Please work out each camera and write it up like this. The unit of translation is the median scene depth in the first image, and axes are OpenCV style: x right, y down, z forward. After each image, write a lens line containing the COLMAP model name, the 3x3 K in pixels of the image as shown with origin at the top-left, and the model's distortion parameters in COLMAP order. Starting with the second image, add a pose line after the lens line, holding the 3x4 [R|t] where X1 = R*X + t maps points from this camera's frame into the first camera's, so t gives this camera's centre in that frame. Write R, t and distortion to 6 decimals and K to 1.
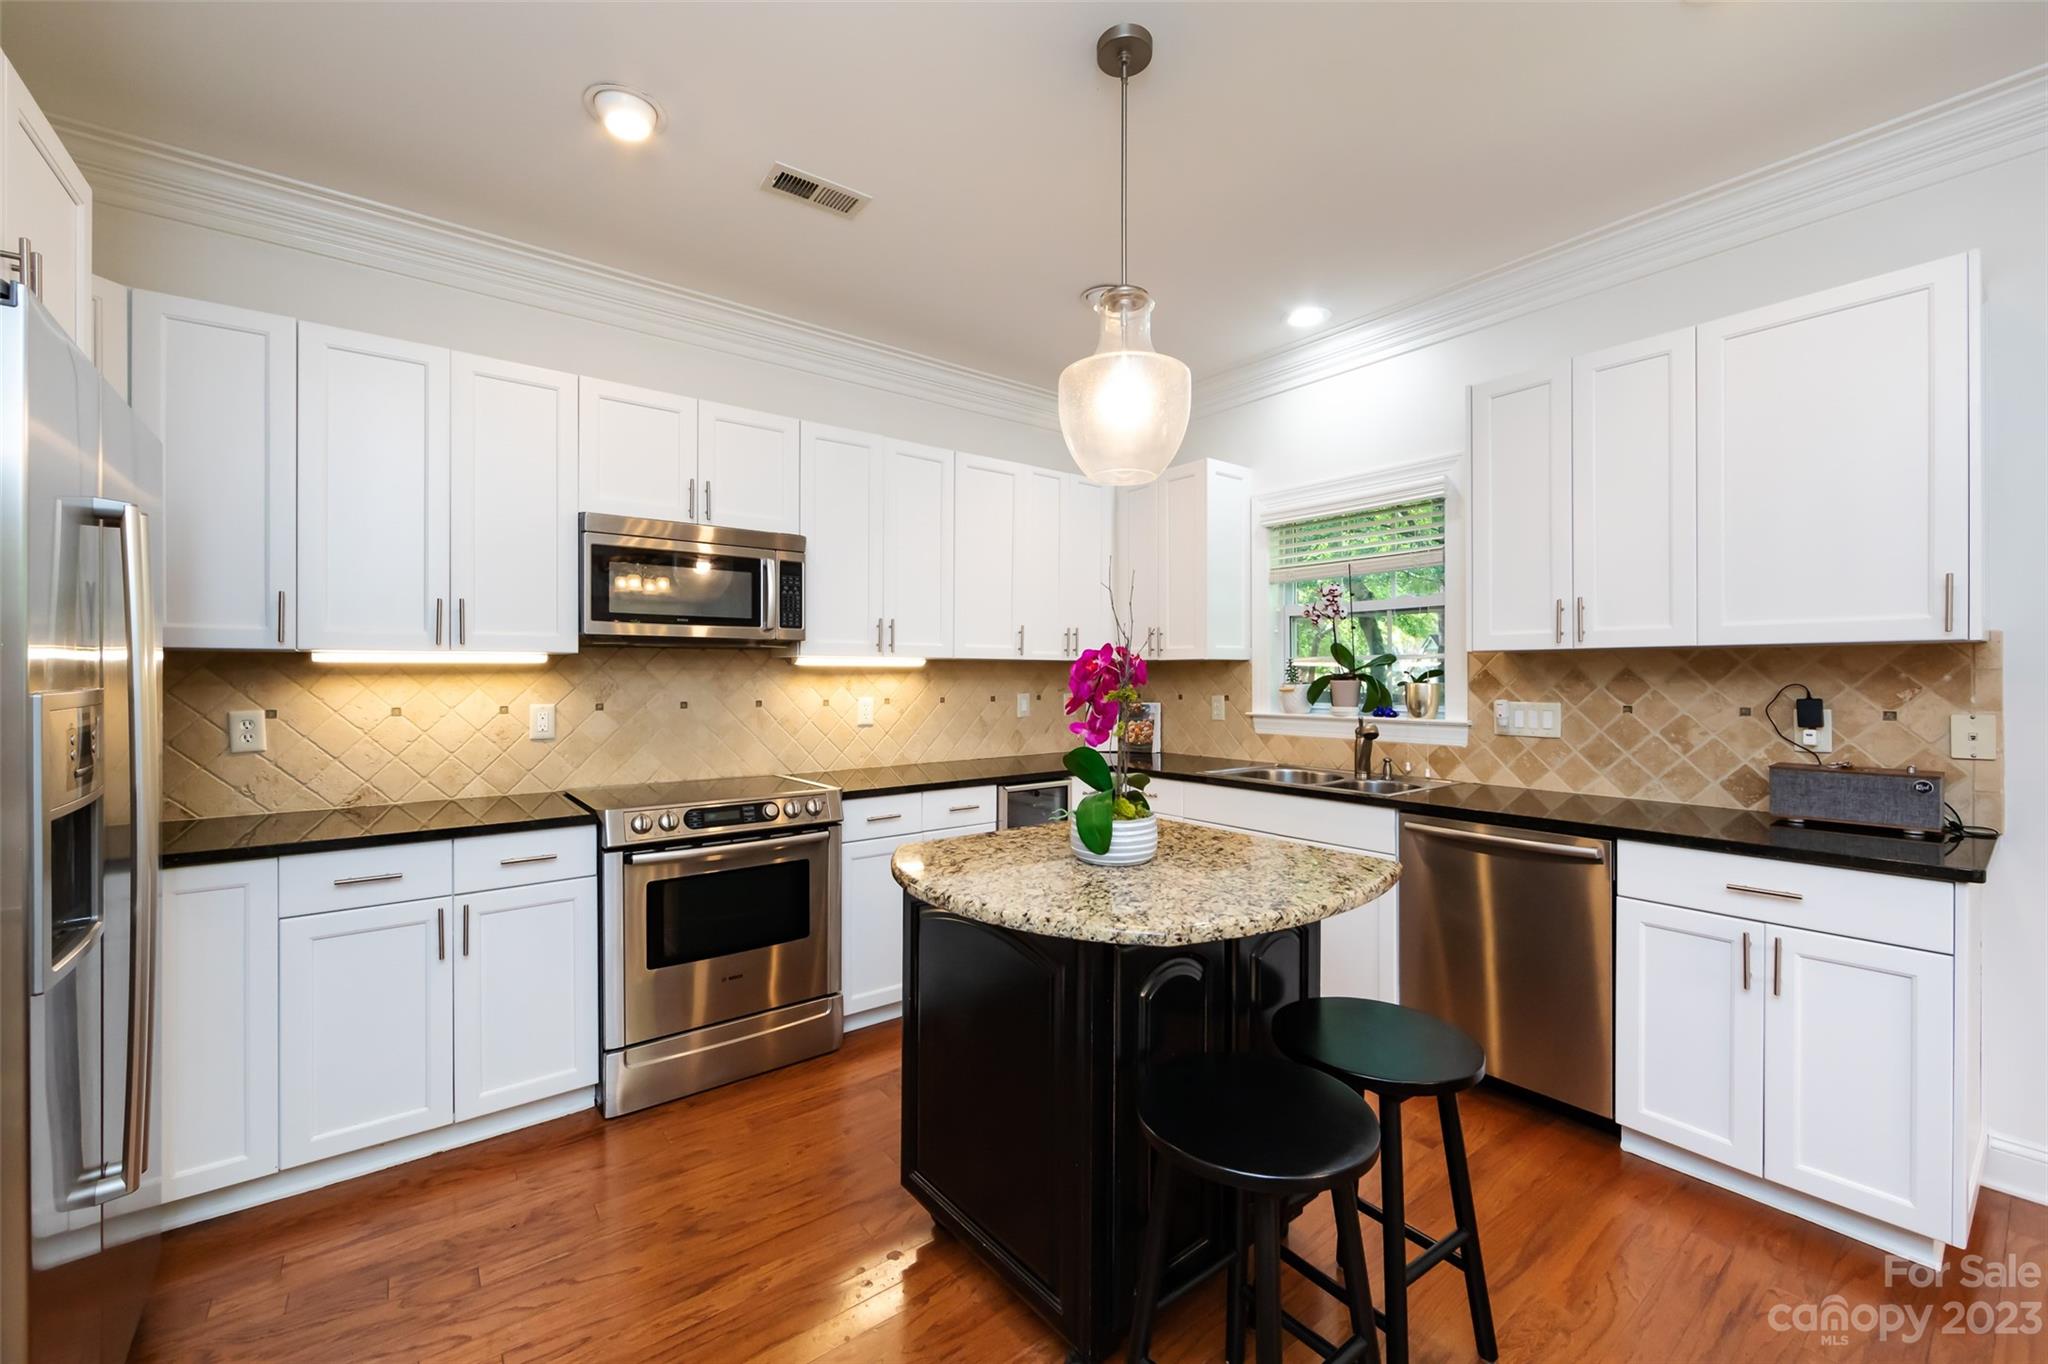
lens RADIAL K [[817.7, 0, 1024.0], [0, 817.7, 682.0], [0, 0, 1]] dist [0.001346, -0.000173]
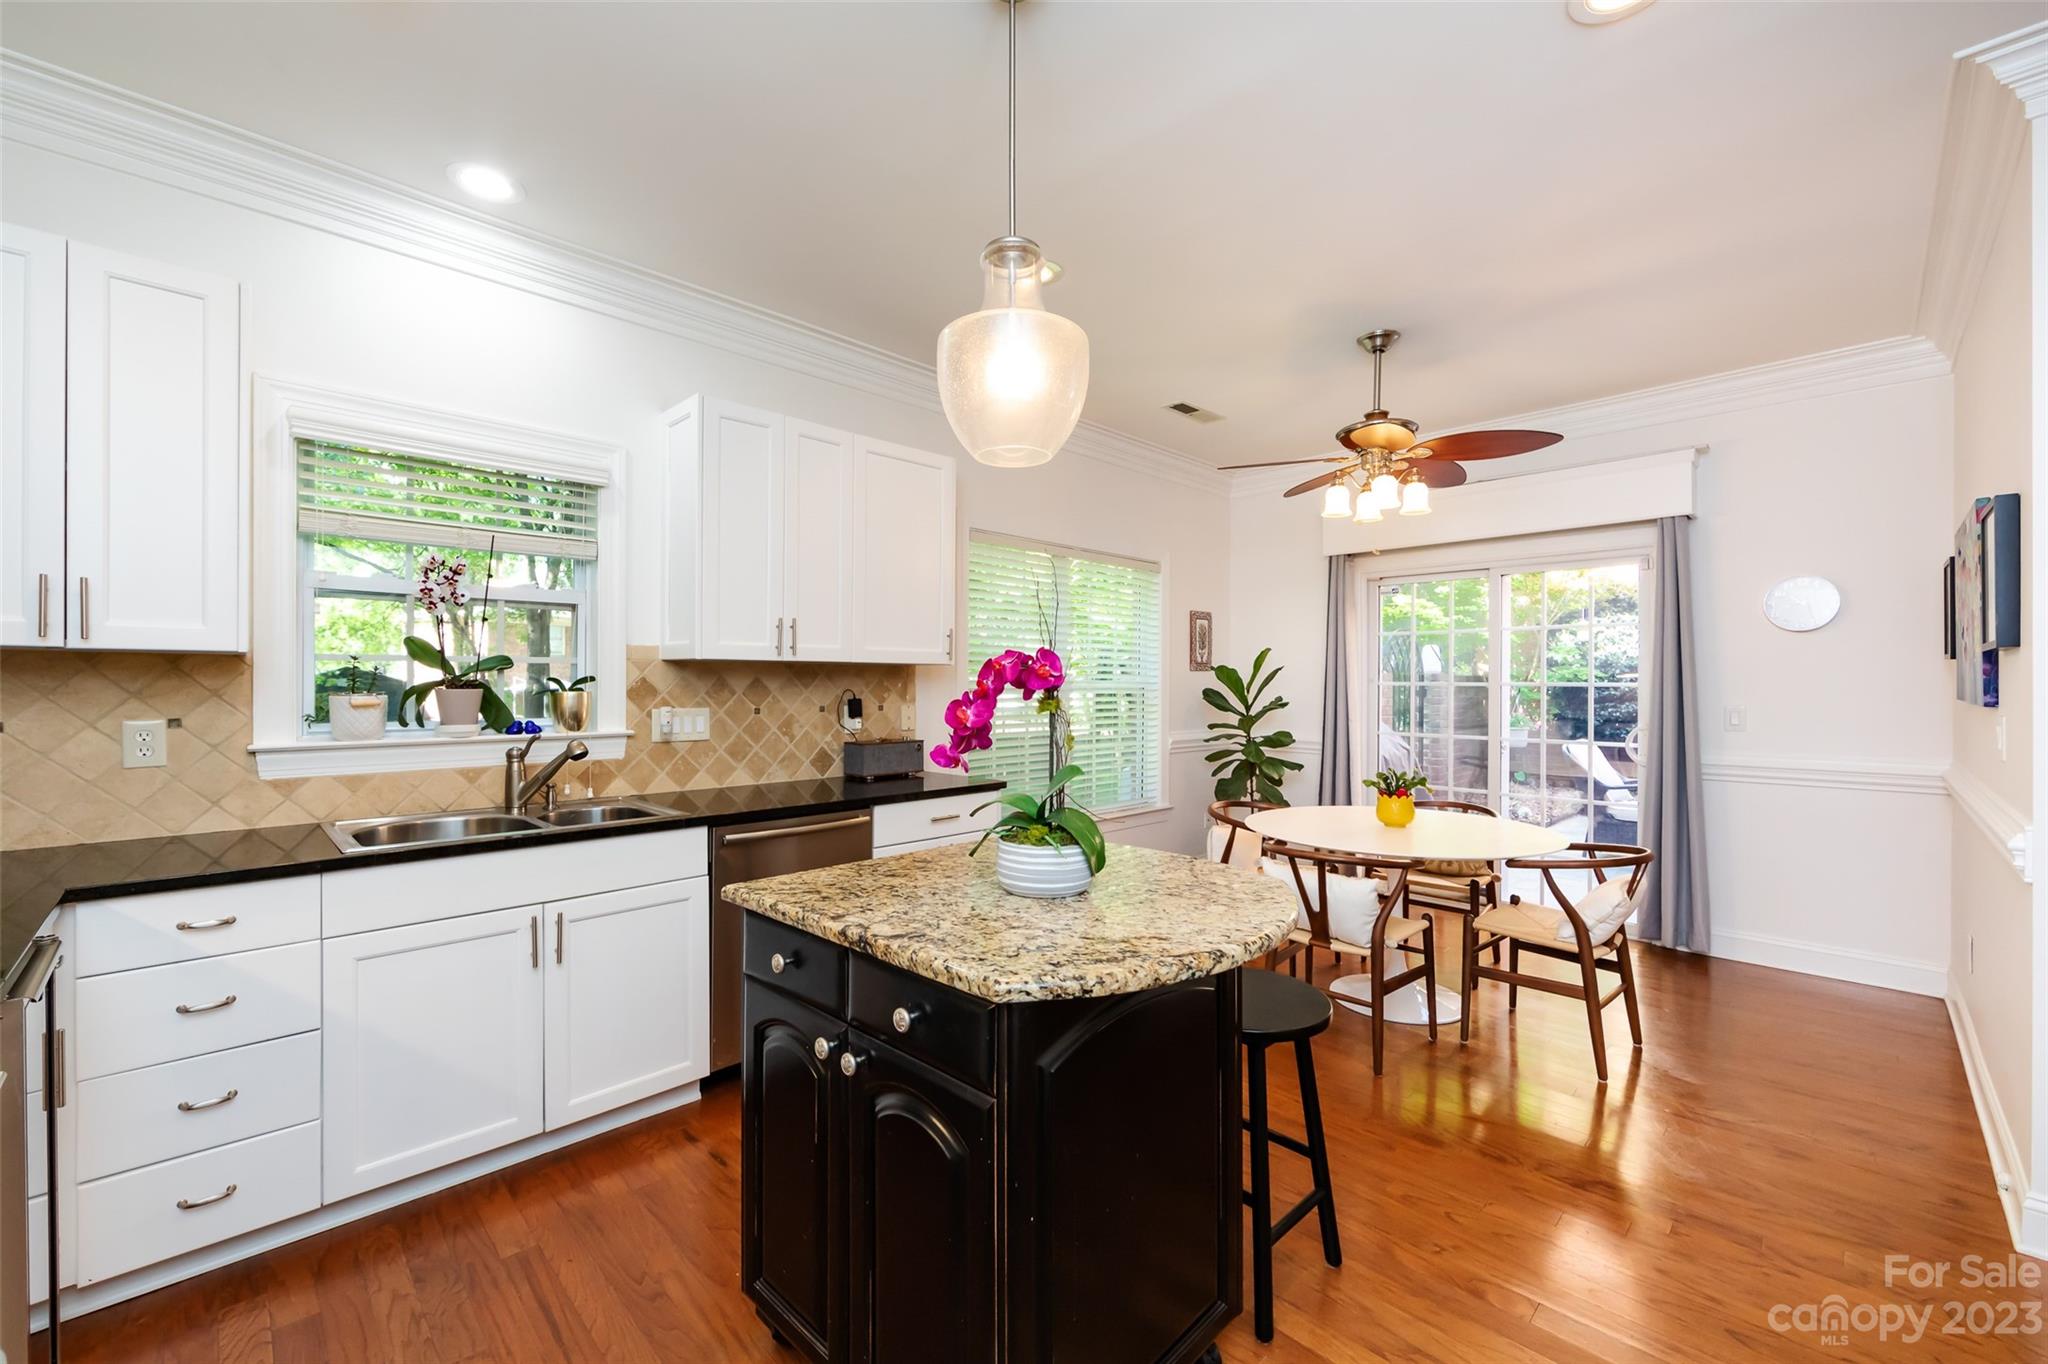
lens RADIAL K [[814.5, 0, 1031.2], [0, 814.5, 687.2], [0, 0, 1]] dist [-0.002648, -0.000213]
pose [[-0.122925, -0.002767, 0.992412, -0.595877], [0.004168, 0.999986, 0.003304, -0.004906], [-0.992407, 0.004543, -0.122912, 0.871347]]
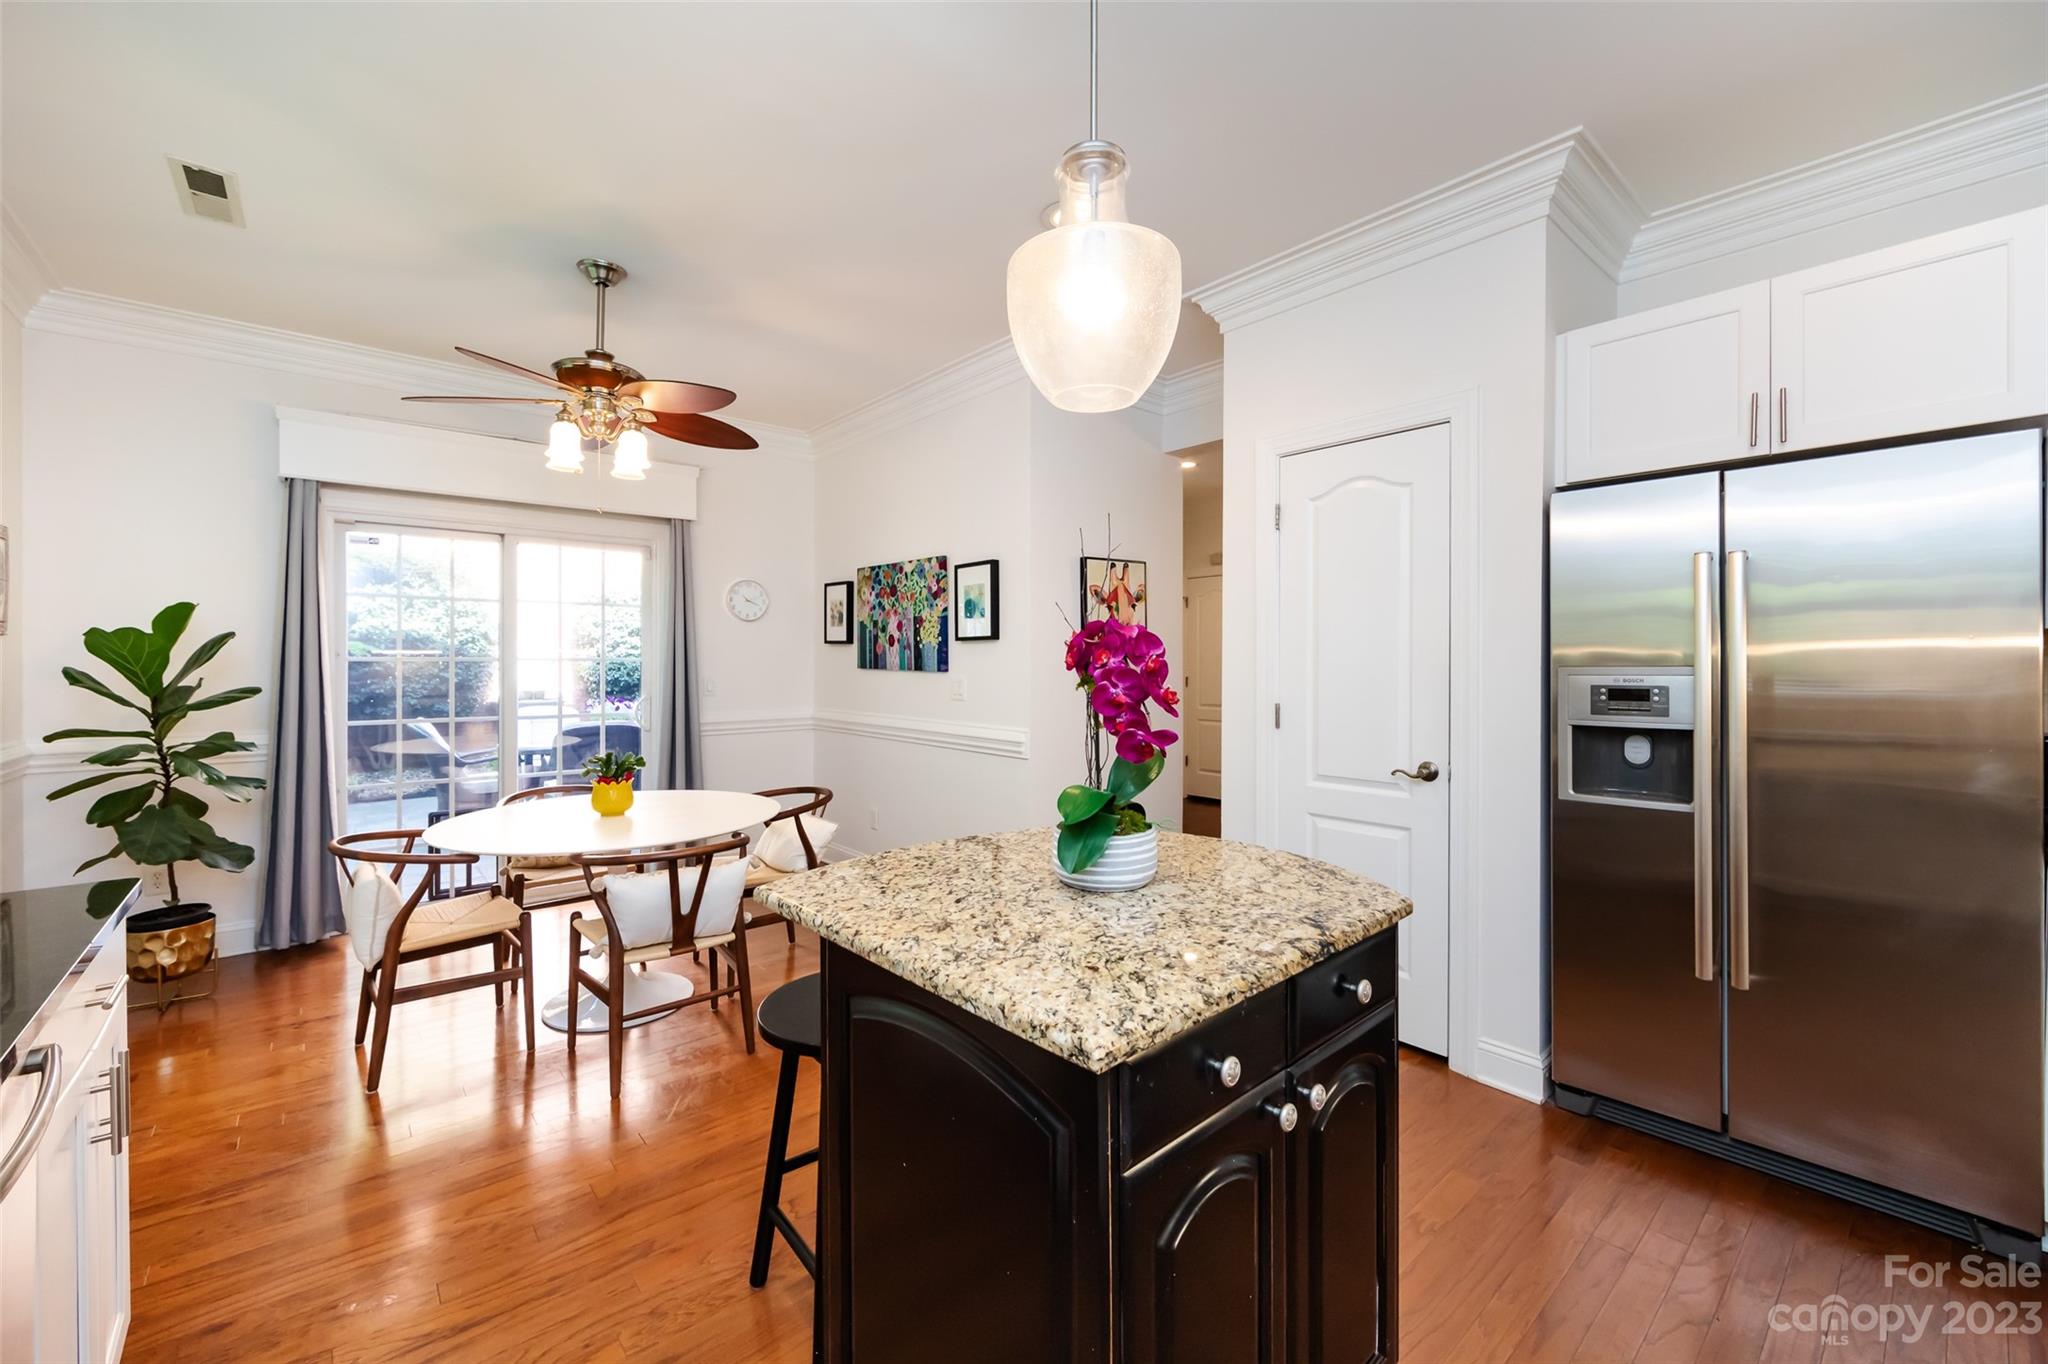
lens RADIAL K [[819.4, 0, 1018.2], [0, 819.4, 664.4], [0, 0, 1]] dist [-0.011611, -0.000140]
pose [[-0.999056, 0.000670, -0.043447, 0.185150], [0.000220, 0.999946, 0.010366, -0.007305], [0.043451, 0.010347, -0.999002, 1.411027]]
